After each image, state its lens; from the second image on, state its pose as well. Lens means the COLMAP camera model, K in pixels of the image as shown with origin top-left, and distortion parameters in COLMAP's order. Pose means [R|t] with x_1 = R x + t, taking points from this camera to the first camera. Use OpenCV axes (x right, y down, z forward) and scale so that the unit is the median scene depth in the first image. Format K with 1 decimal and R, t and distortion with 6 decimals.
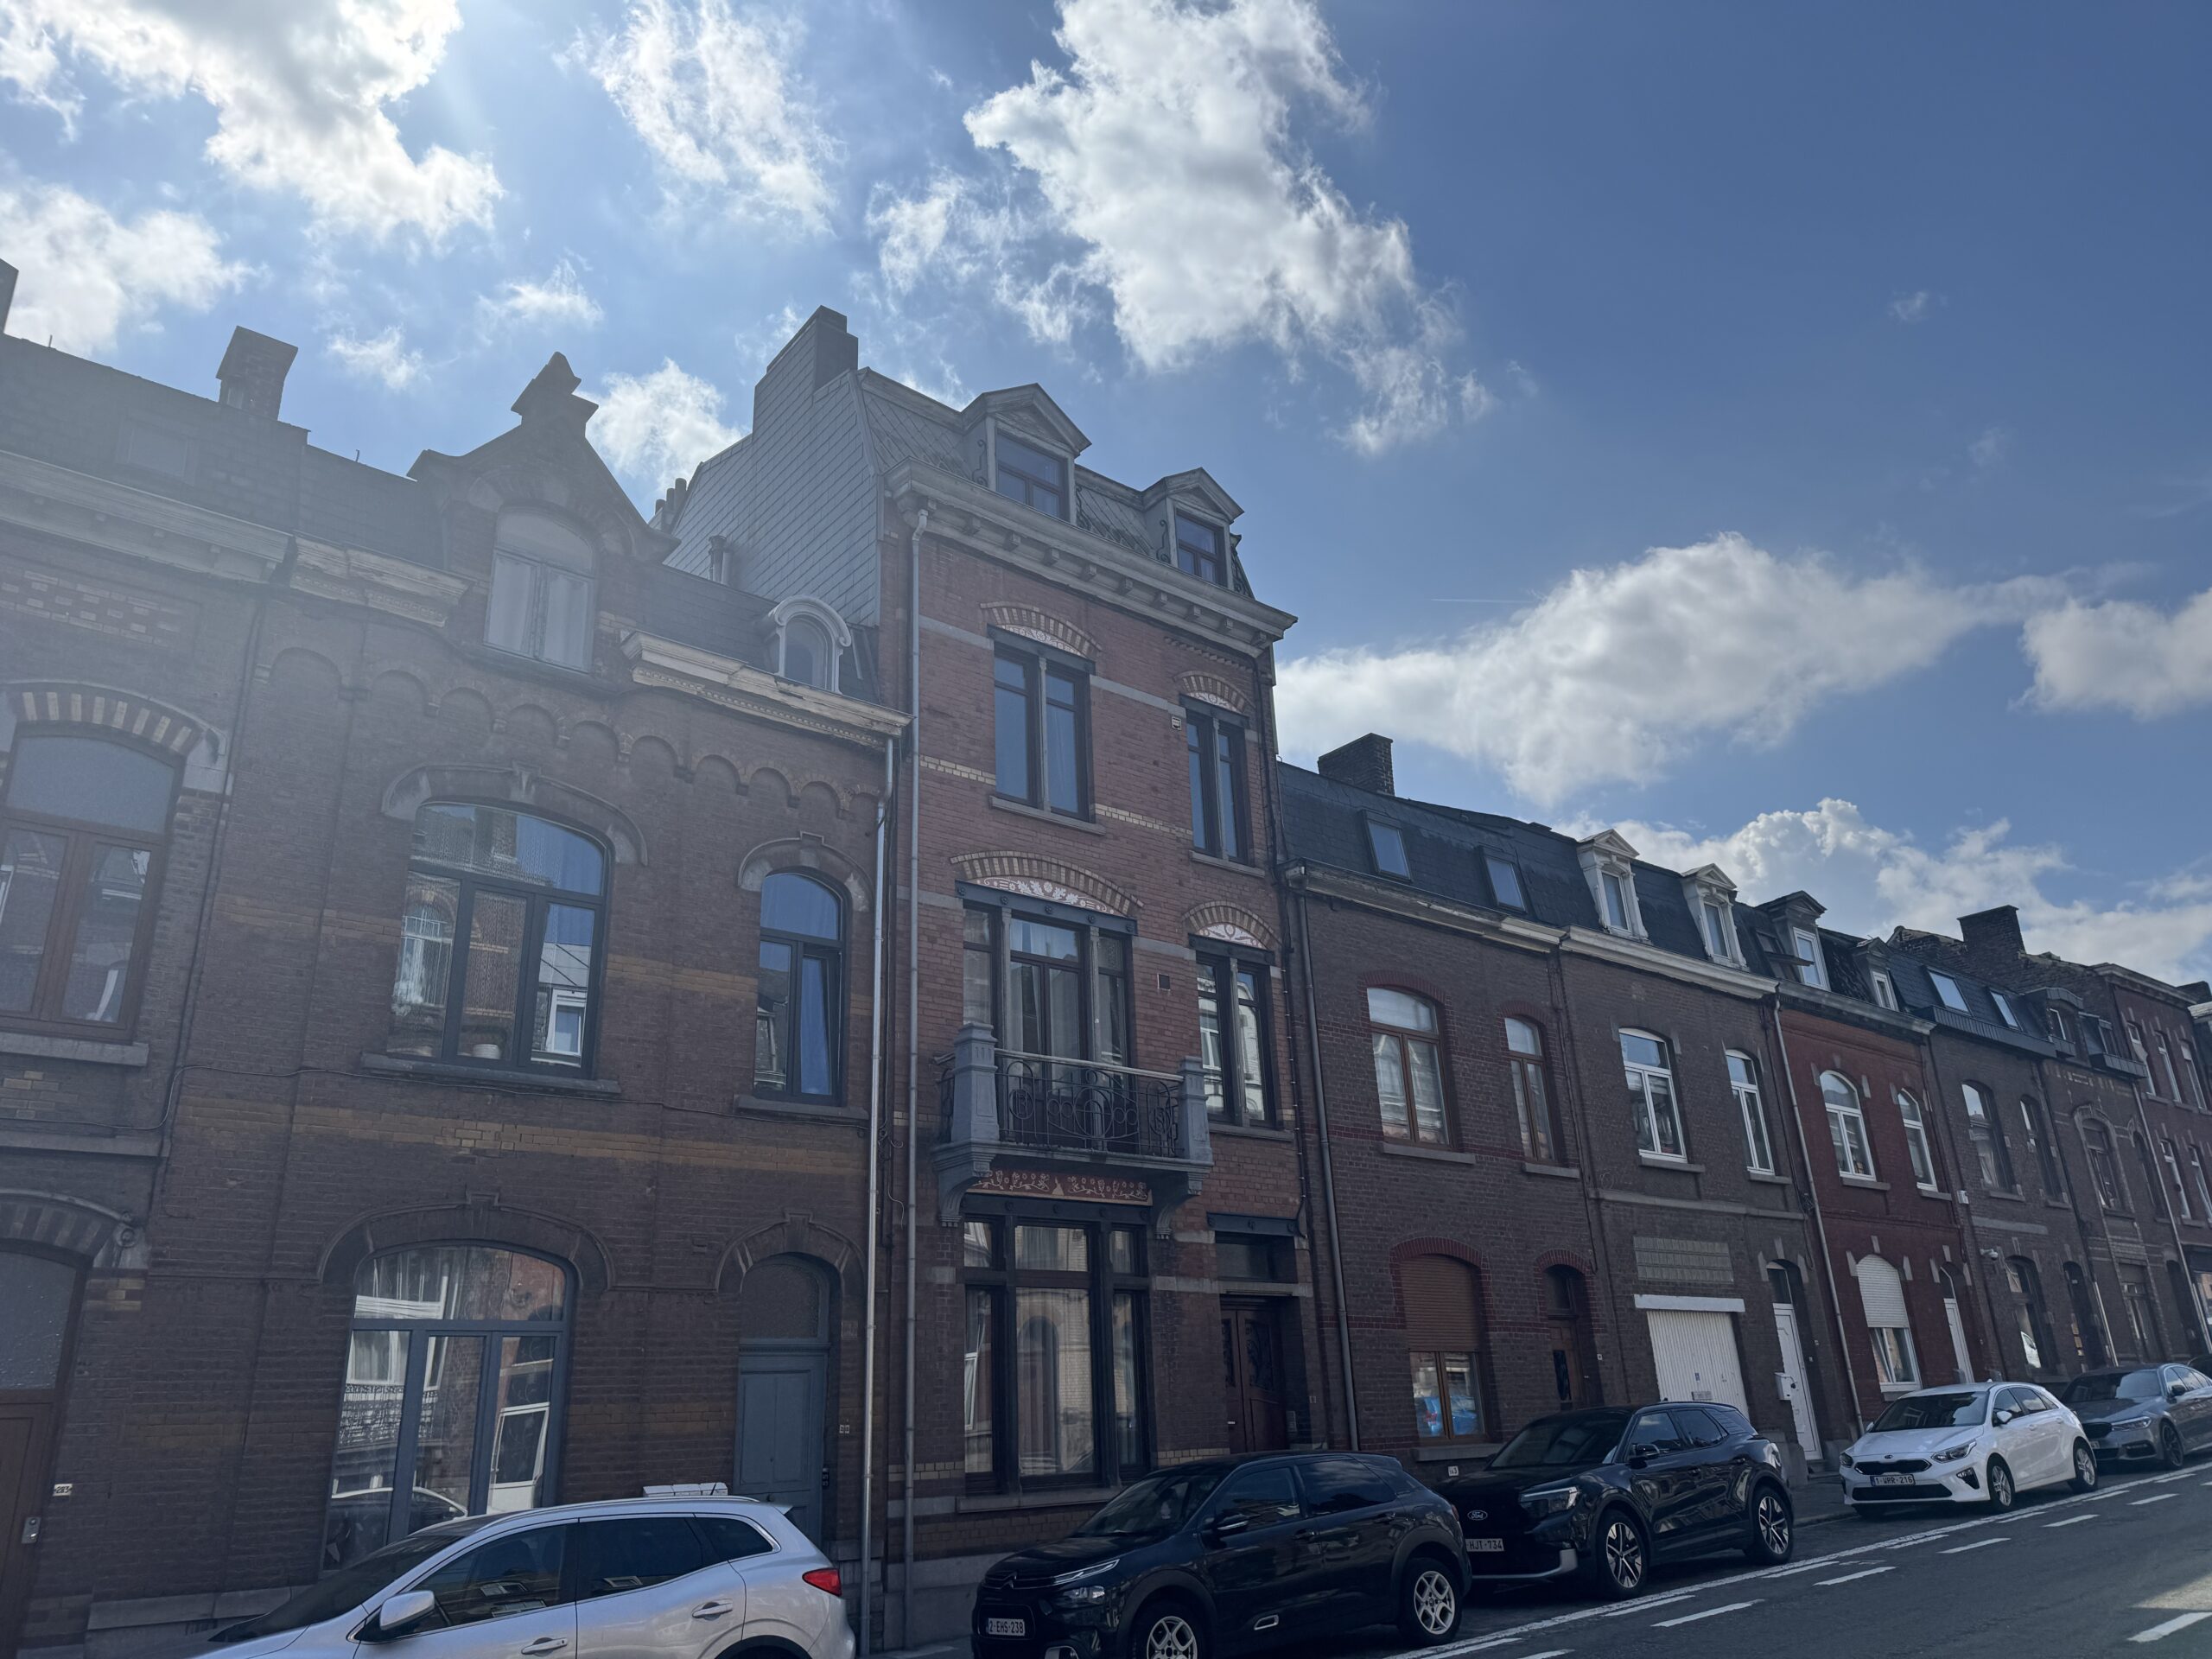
lens RADIAL K [[1554.0, 0, 1110.7], [0, 1554.0, 822.5], [0, 0, 1]] dist [0.019901, -0.016337]
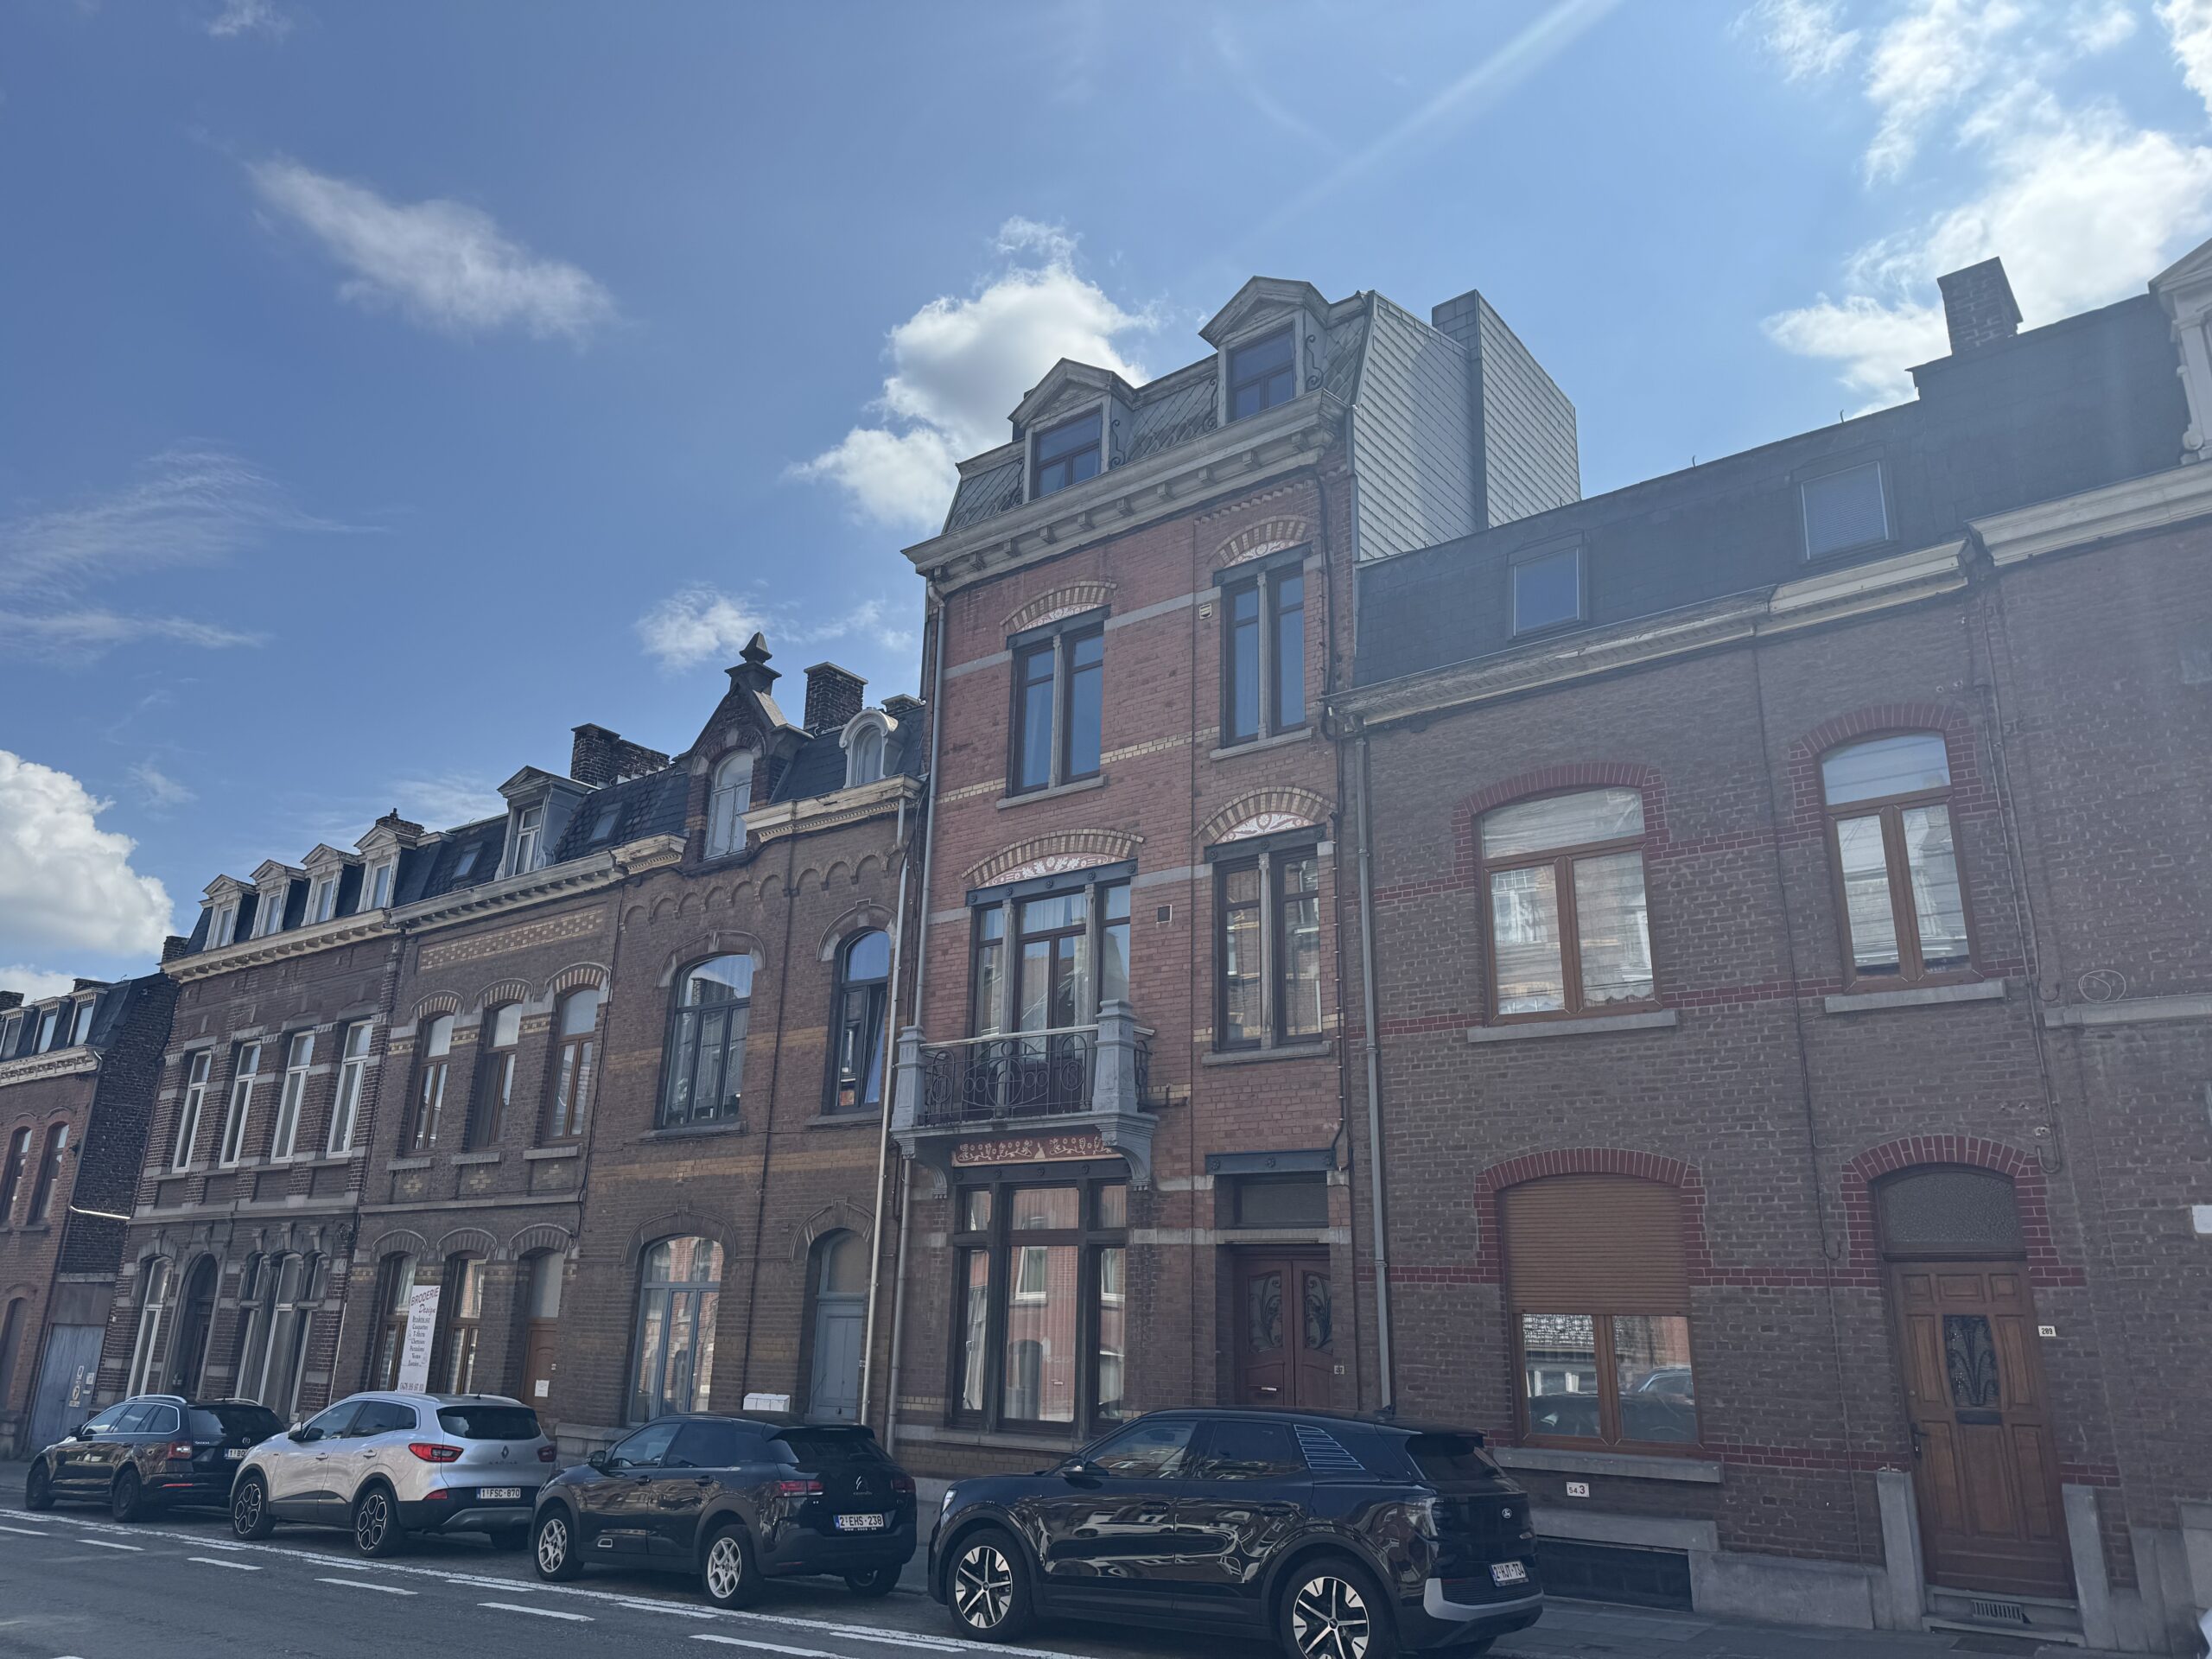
lens RADIAL K [[1554.0, 0, 1110.1], [0, 1554.0, 835.6], [0, 0, 1]] dist [0.019901, -0.016337]
pose [[0.222127, -0.250916, -0.942179, 0.949821], [0.326751, 0.929598, -0.170531, 0.215162], [0.918637, -0.269978, 0.288475, 0.743490]]
